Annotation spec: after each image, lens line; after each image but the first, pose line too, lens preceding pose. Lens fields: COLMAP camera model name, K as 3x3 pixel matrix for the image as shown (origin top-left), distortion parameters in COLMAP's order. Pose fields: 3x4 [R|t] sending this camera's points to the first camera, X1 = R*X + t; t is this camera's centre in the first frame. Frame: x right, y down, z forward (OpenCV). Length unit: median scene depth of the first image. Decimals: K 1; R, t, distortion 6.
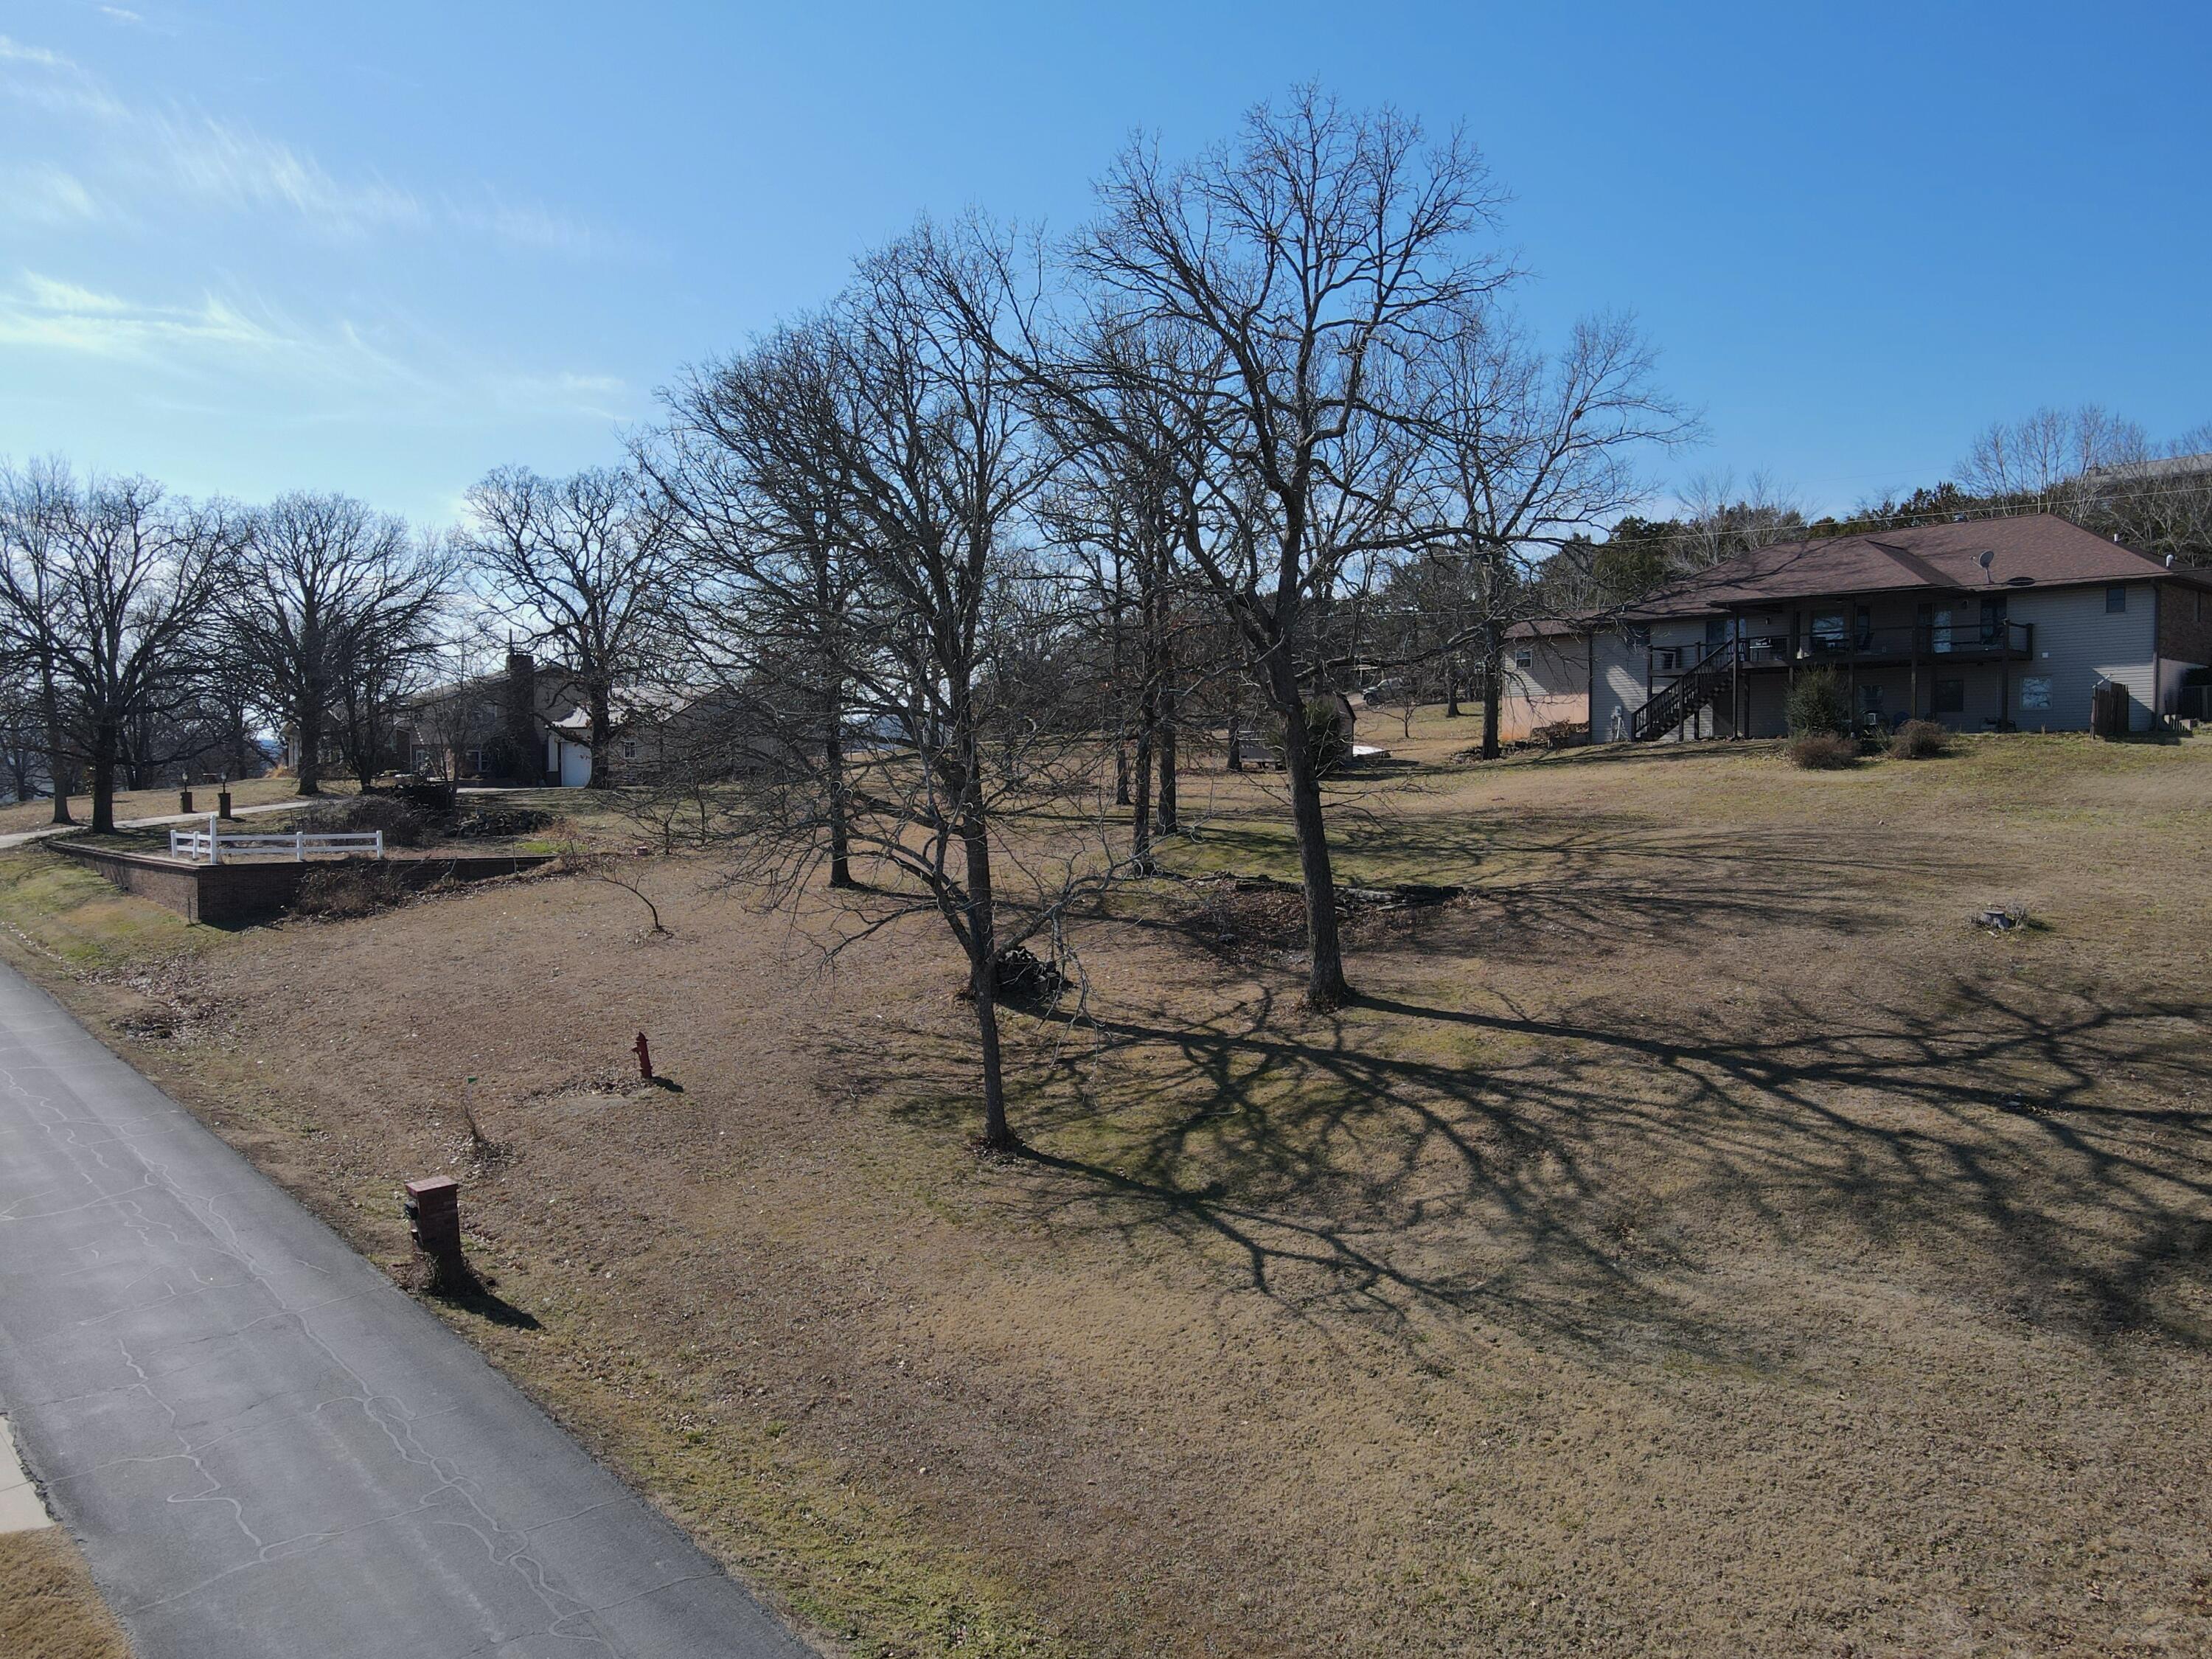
lens RADIAL K [[1622.1, 0, 1116.4], [0, 1622.1, 825.2], [0, 0, 1]] dist [0.001827, 0.019405]
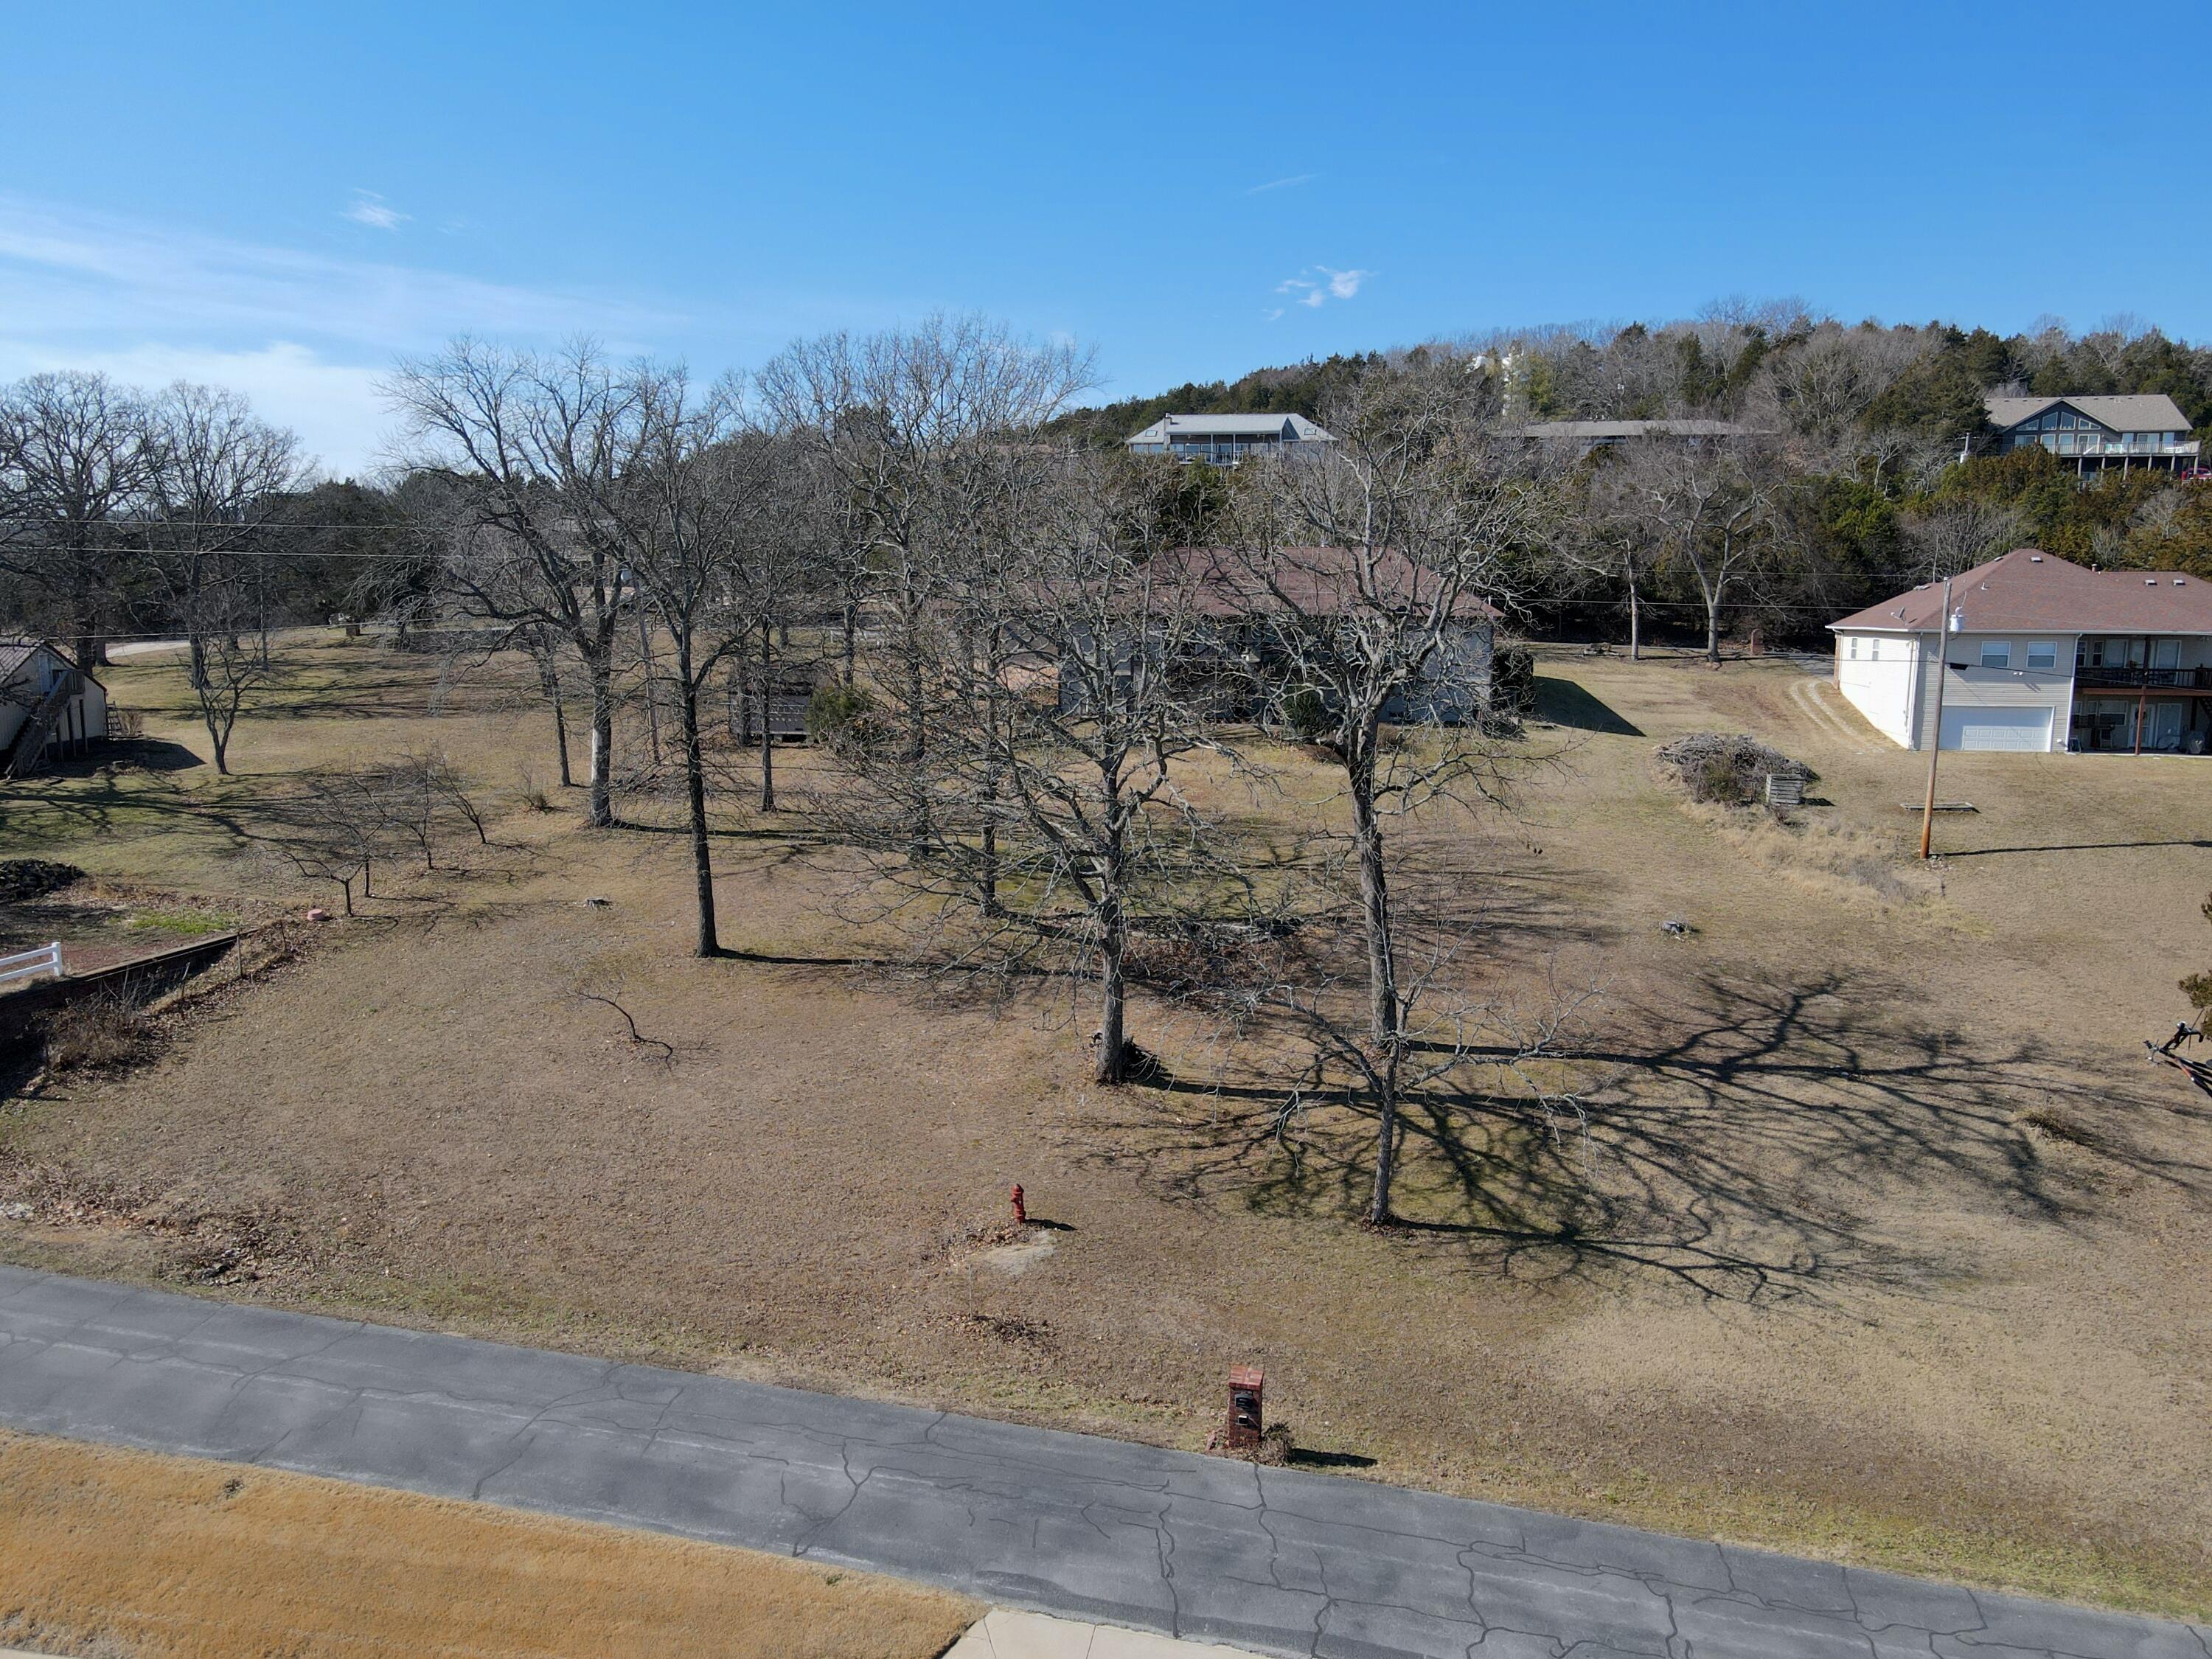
lens RADIAL K [[1622.1, 0, 1108.7], [0, 1622.1, 811.9], [0, 0, 1]] dist [0.001827, 0.019405]
pose [[0.798729, -0.073066, 0.597239, -0.904552], [0.009725, 0.994037, 0.108605, -0.251420], [-0.601613, -0.080938, 0.794677, 0.095891]]
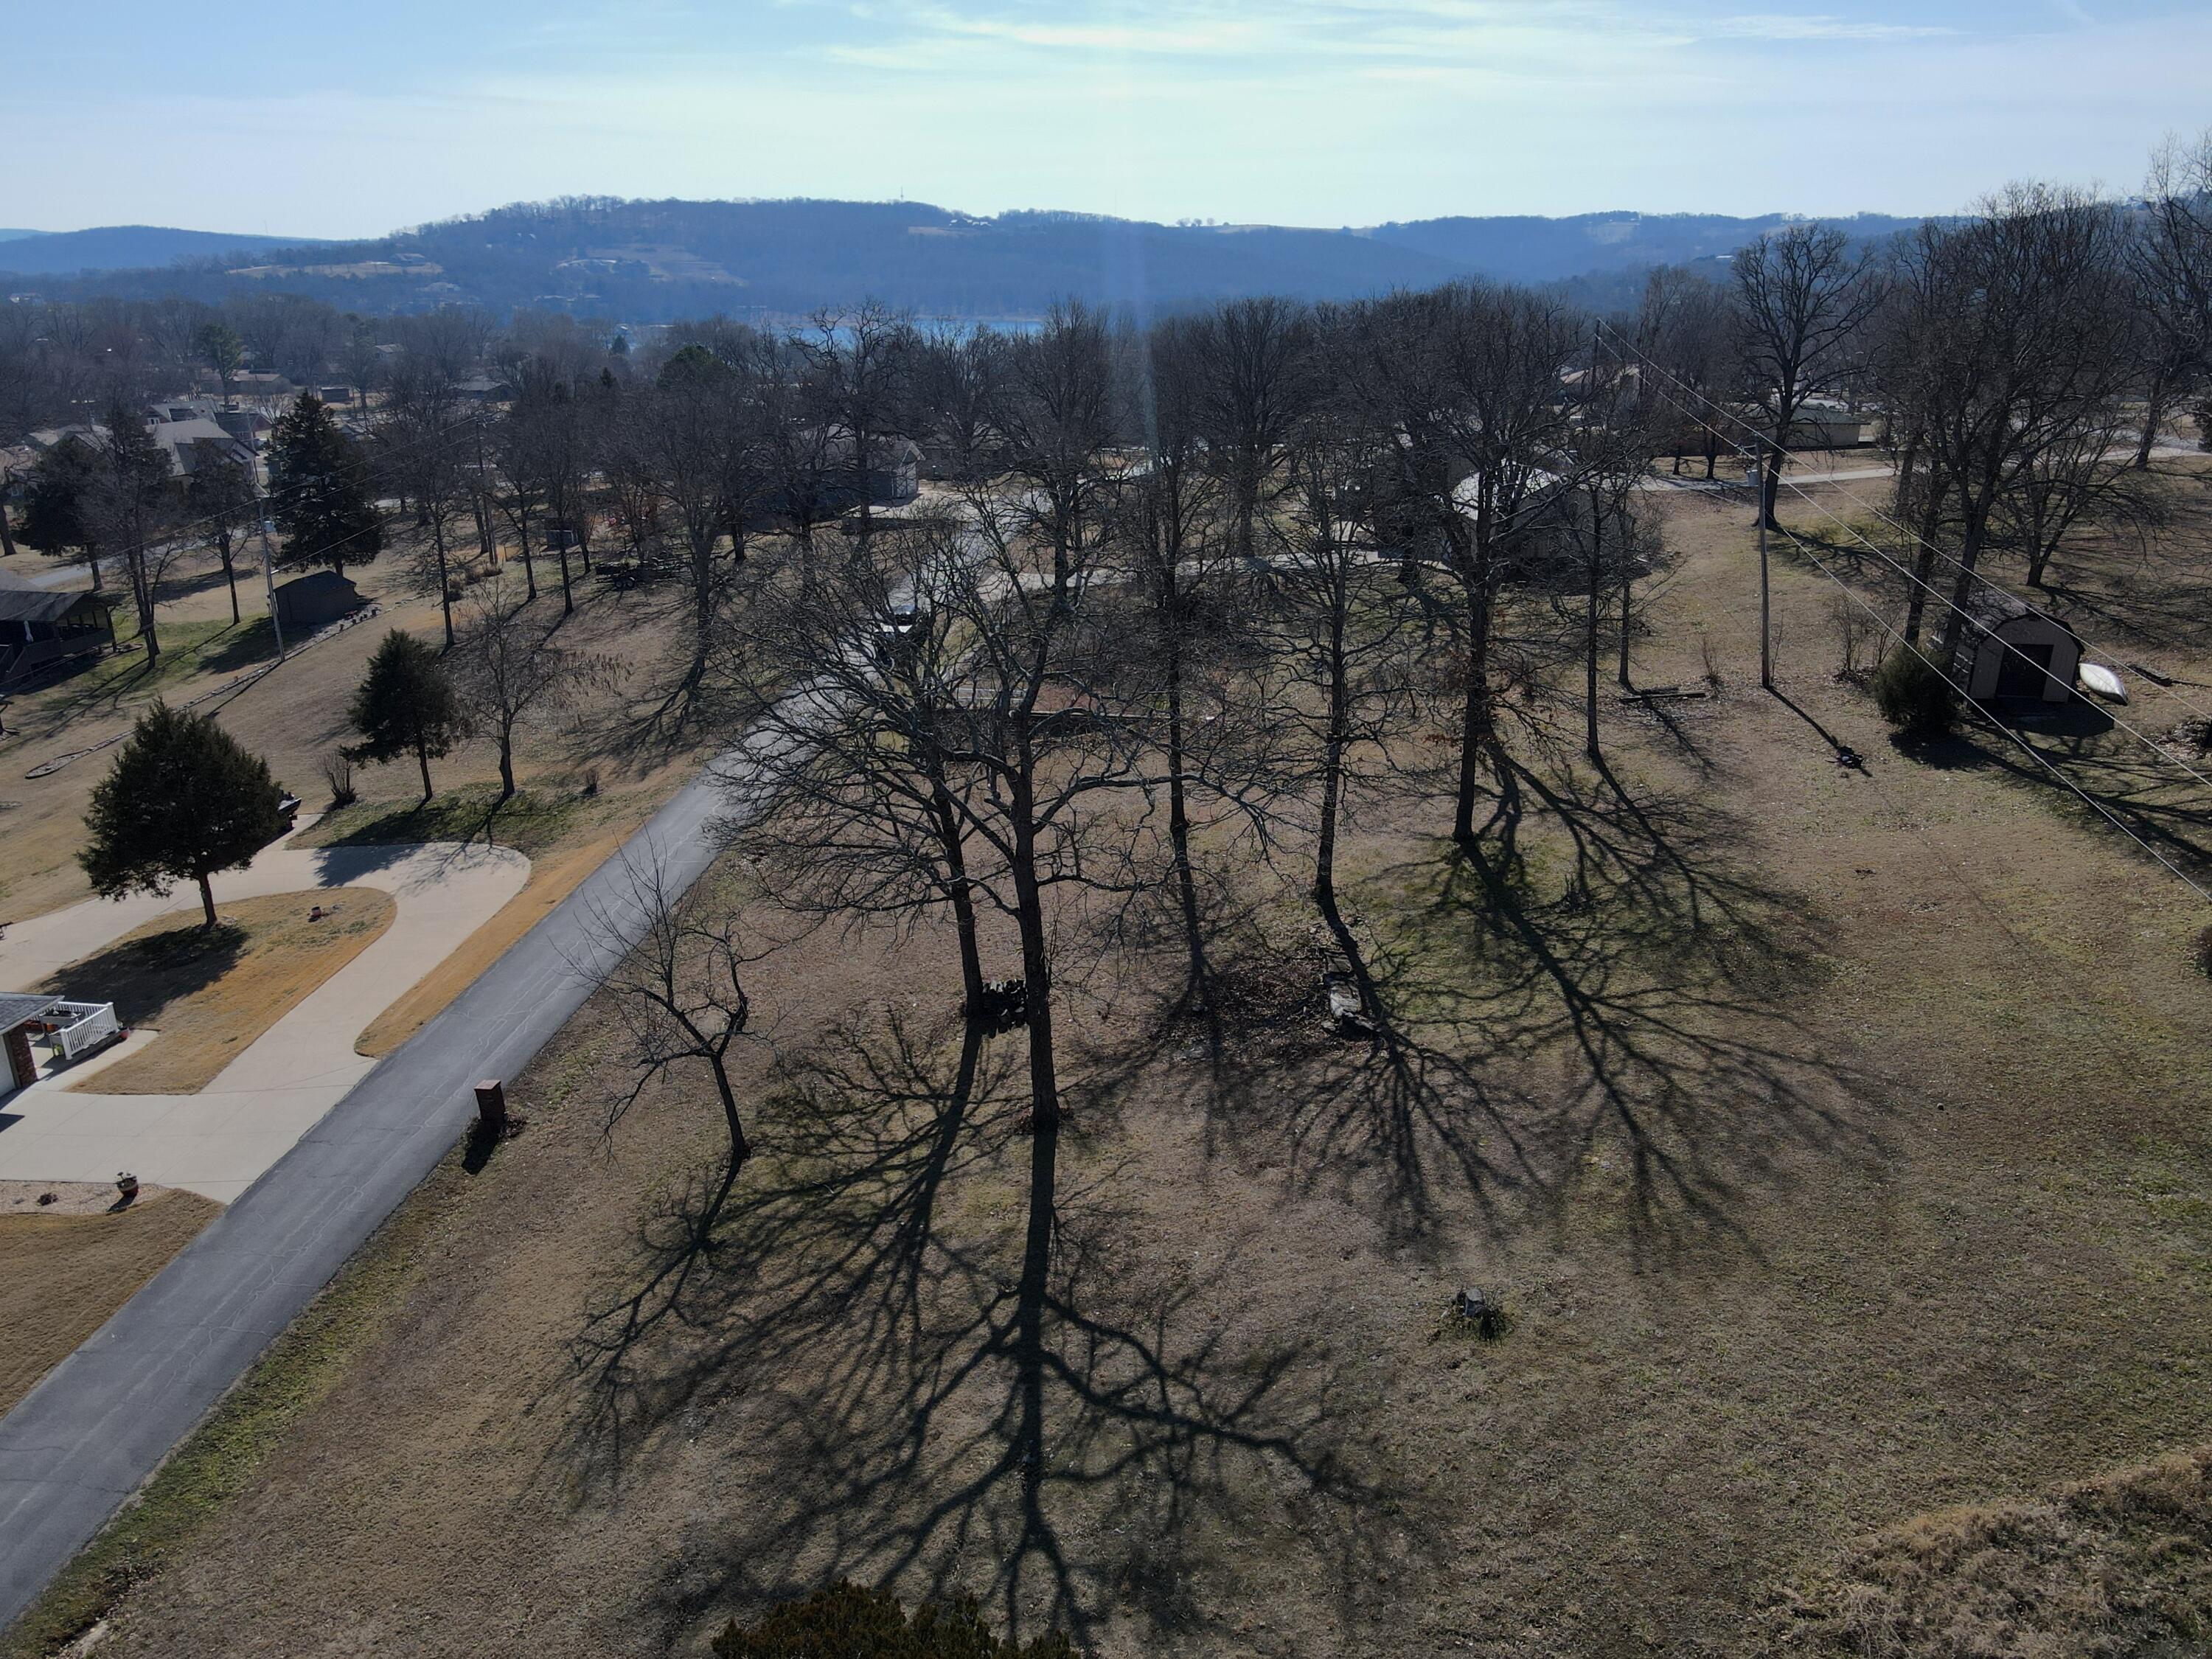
lens RADIAL K [[1622.1, 0, 1111.2], [0, 1622.1, 846.2], [0, 0, 1]] dist [0.001827, 0.019405]
pose [[0.634141, 0.261593, -0.727622, 1.149905], [-0.017538, 0.945656, 0.324695, -0.573997], [0.773018, -0.193141, 0.604268, 0.315254]]
